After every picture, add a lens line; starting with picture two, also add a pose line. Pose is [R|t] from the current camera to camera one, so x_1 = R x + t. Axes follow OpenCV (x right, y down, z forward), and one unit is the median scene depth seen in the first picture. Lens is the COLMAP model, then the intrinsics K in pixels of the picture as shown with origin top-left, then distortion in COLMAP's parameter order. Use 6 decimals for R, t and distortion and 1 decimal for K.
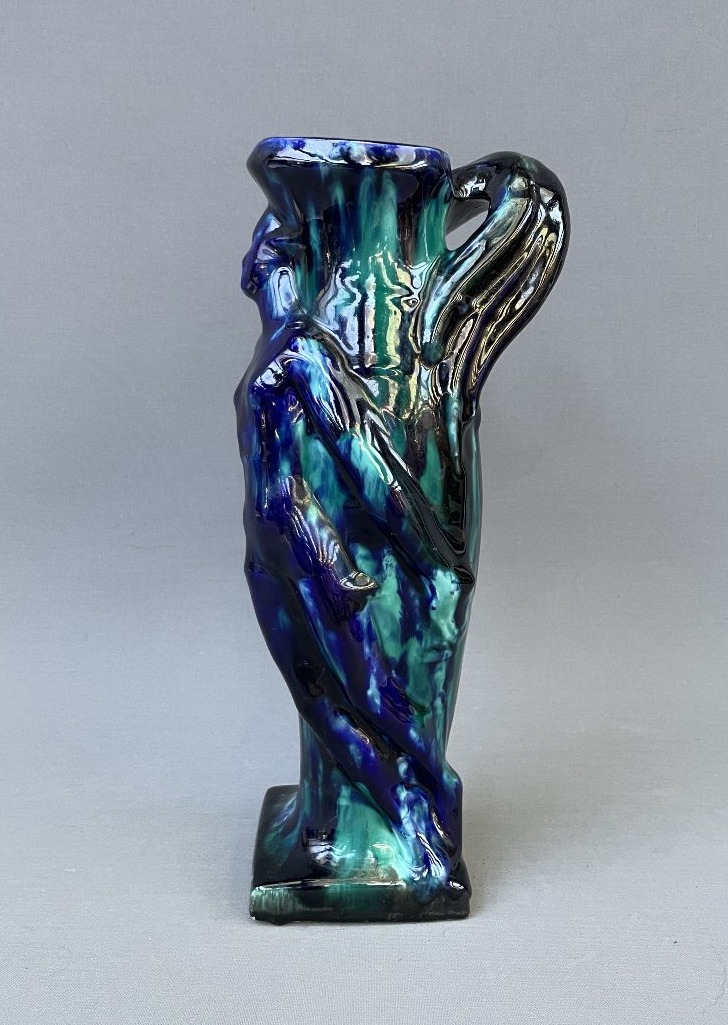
lens RADIAL K [[980.2, 0, 369.7], [0, 980.2, 512.6], [0, 0, 1]] dist [0.031875, 0.000000]
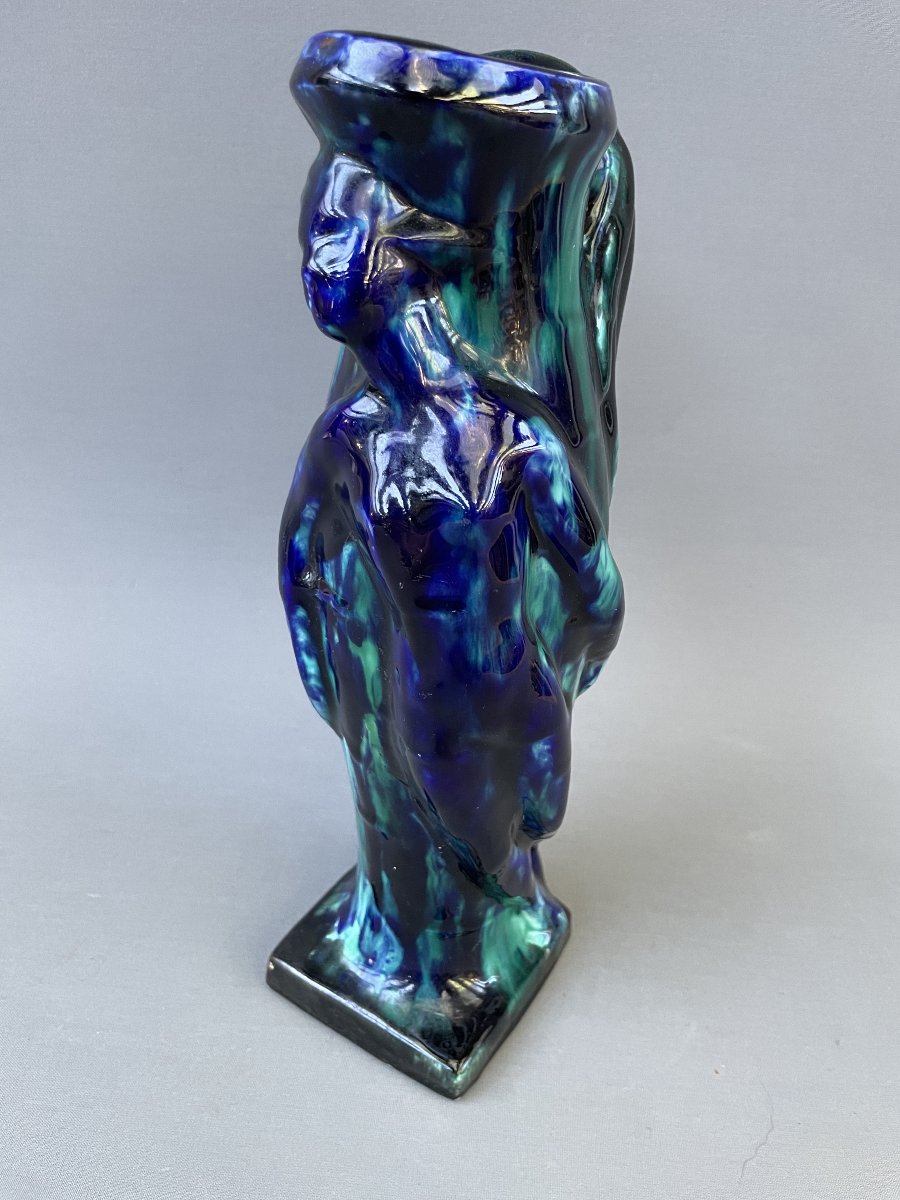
lens RADIAL K [[937.6, 0, 462.3], [0, 937.6, 606.6], [0, 0, 1]] dist [0.026013, -0.025497]
pose [[0.559045, -0.392047, 0.730594, -0.579488], [0.104089, 0.907363, 0.407256, -0.316756], [-0.822578, -0.151628, 0.548065, 0.675448]]
